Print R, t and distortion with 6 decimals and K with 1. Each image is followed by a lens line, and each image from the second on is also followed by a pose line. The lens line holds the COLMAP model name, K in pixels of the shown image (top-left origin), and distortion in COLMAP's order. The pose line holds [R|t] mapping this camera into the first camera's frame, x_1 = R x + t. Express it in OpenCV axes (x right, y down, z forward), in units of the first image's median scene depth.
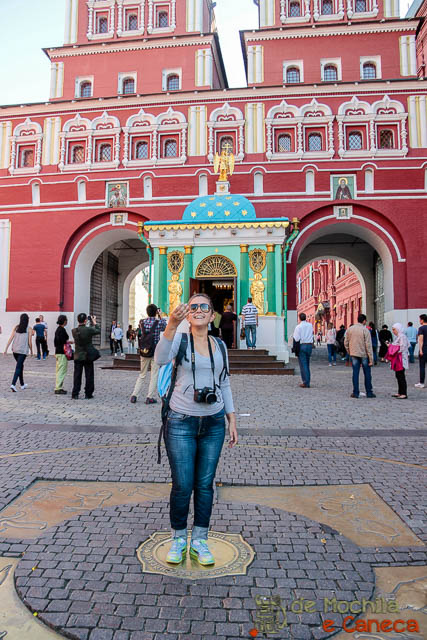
lens RADIAL K [[525.2, 0, 198.2], [0, 525.2, 330.5], [0, 0, 1]] dist [-0.180778, 0.158261]
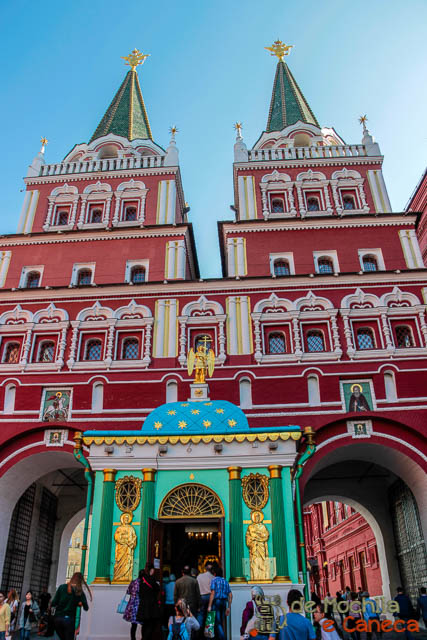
lens RADIAL K [[525.2, 0, 198.2], [0, 525.2, 330.5], [0, 0, 1]] dist [-0.180778, 0.158261]
pose [[0.997654, 0.028931, 0.062048, -0.002093], [0.002907, 0.887603, -0.460601, -0.014788], [-0.068400, 0.459701, 0.885436, 0.291070]]
